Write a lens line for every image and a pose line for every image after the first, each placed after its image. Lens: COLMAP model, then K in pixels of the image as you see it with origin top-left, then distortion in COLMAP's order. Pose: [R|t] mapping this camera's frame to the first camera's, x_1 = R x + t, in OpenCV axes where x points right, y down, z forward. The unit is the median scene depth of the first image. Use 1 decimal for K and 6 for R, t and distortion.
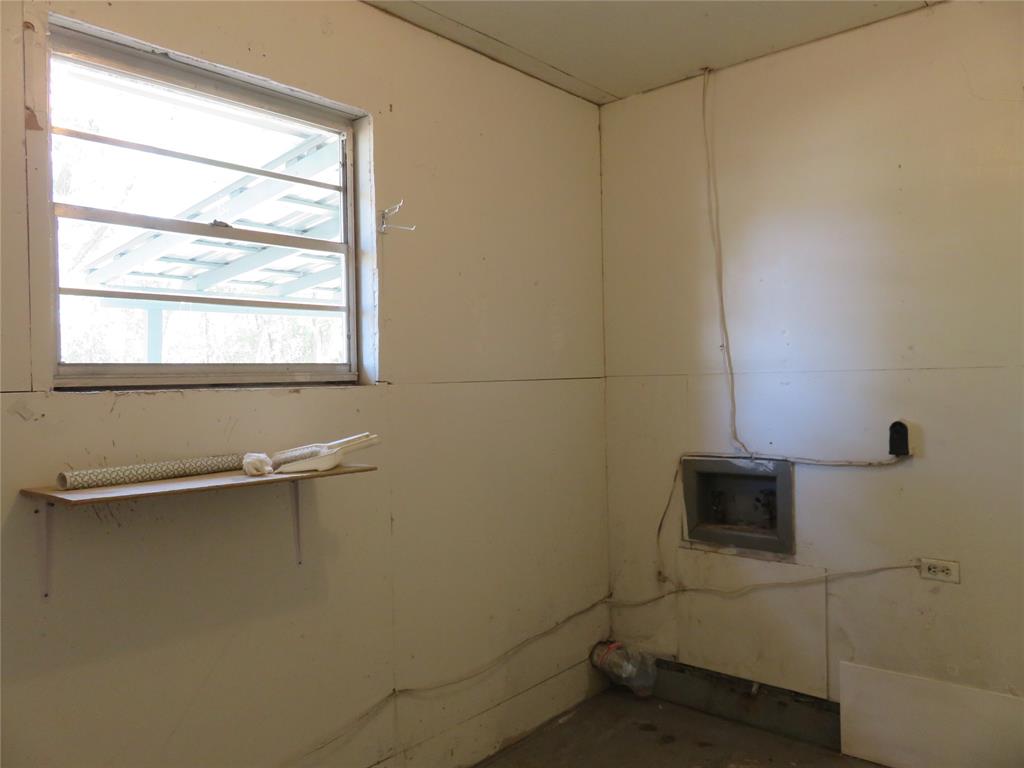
lens RADIAL K [[757.1, 0, 512.0], [0, 757.1, 384.0], [0, 0, 1]] dist [-0.014479, 0.003245]
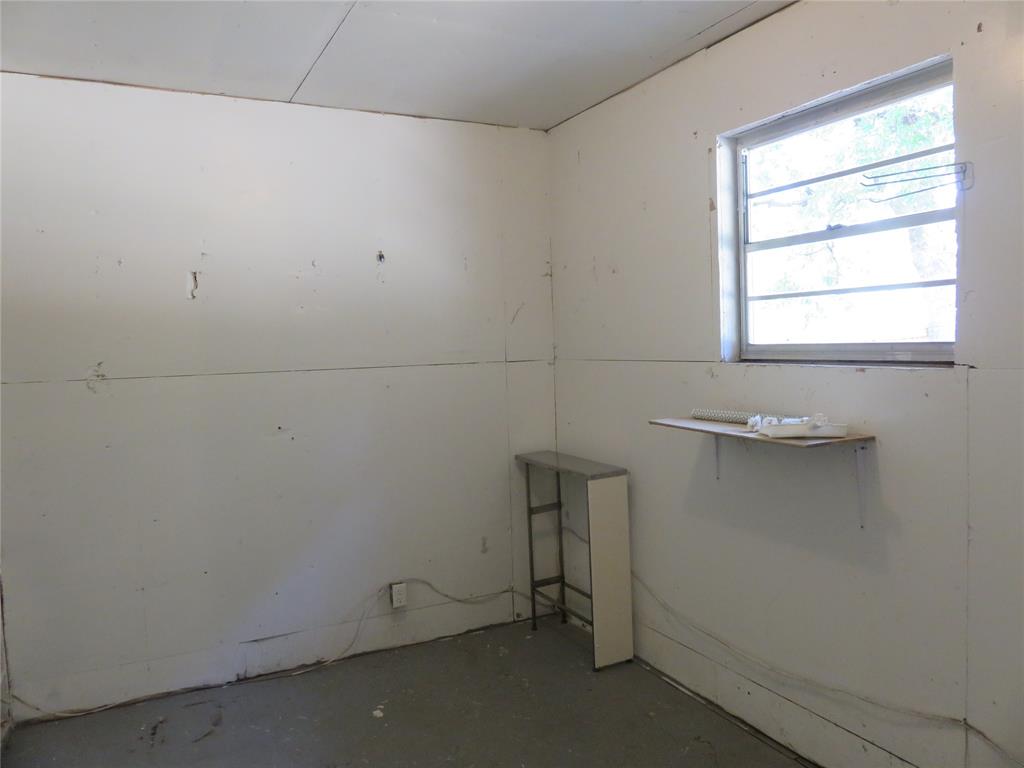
lens RADIAL K [[757.1, 0, 512.0], [0, 757.1, 384.0], [0, 0, 1]] dist [-0.014479, 0.003245]
pose [[-0.365703, 0.083952, -0.926938, 0.946816], [0.027039, 0.996462, 0.079581, -0.073831], [0.930339, 0.004039, -0.366679, 0.979686]]
